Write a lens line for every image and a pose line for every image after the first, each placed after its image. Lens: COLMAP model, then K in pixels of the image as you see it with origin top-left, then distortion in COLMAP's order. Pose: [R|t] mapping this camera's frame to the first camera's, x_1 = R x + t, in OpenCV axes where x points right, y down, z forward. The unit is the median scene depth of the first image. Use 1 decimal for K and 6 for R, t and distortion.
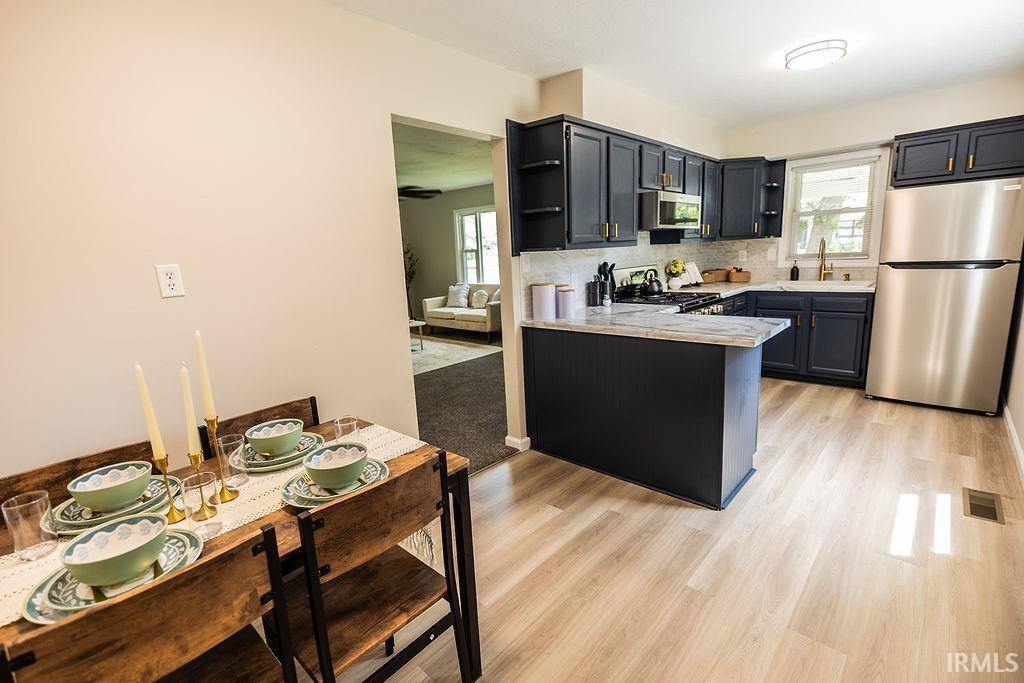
lens RADIAL K [[469.2, 0, 512.0], [0, 469.2, 341.5], [0, 0, 1]] dist [0.003070, 0.000079]
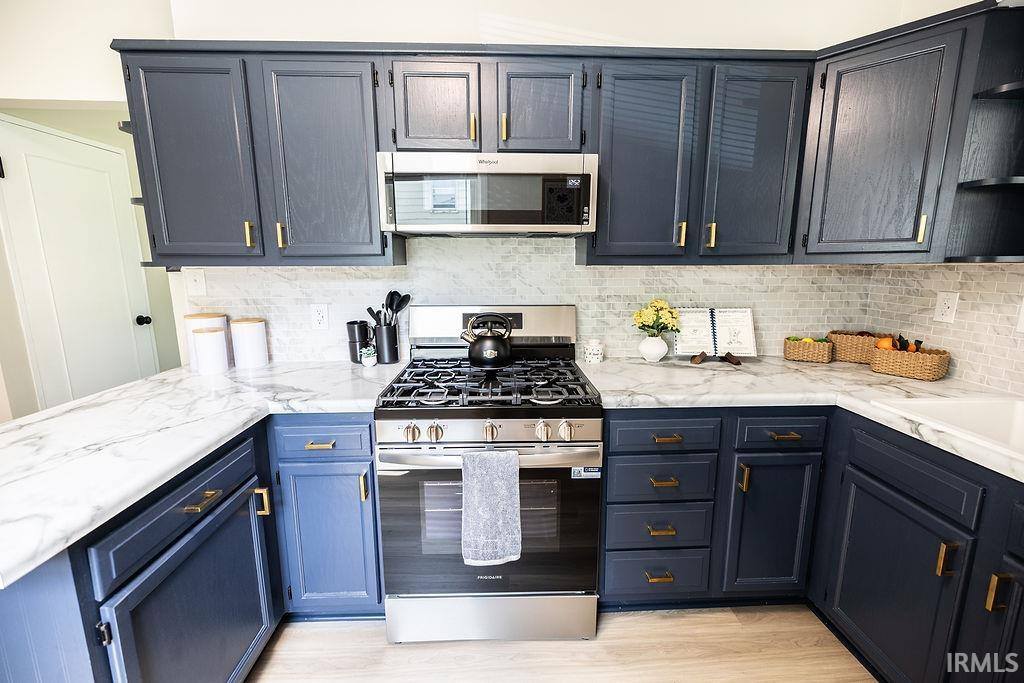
lens RADIAL K [[434.2, 0, 512.0], [0, 434.2, 341.5], [0, 0, 1]] dist [0.001649, 0.000252]
pose [[0.699341, 0.172299, -0.693712, 0.612796], [-0.167413, 0.983001, 0.075380, -0.155851], [0.694907, 0.063420, 0.716297, 0.651511]]
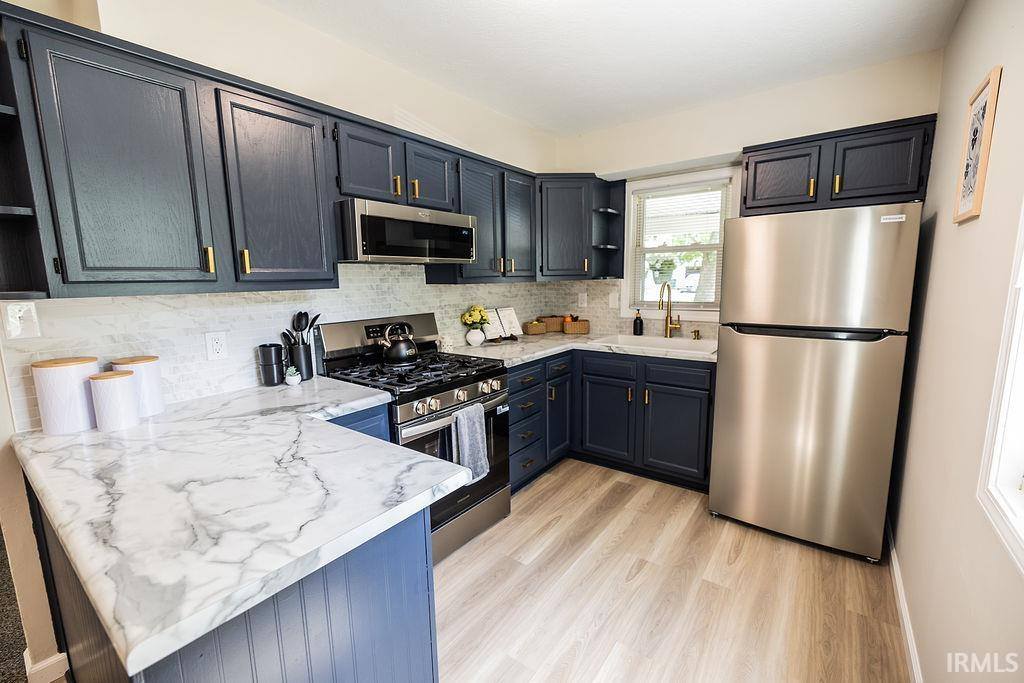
lens RADIAL K [[425.3, 0, 512.0], [0, 425.3, 341.5], [0, 0, 1]] dist [-0.012969, 0.000200]
pose [[0.995588, 0.016395, 0.092390, 0.382535], [-0.012020, 0.998789, -0.047711, -0.096573], [-0.093060, 0.046390, 0.994579, 0.377035]]
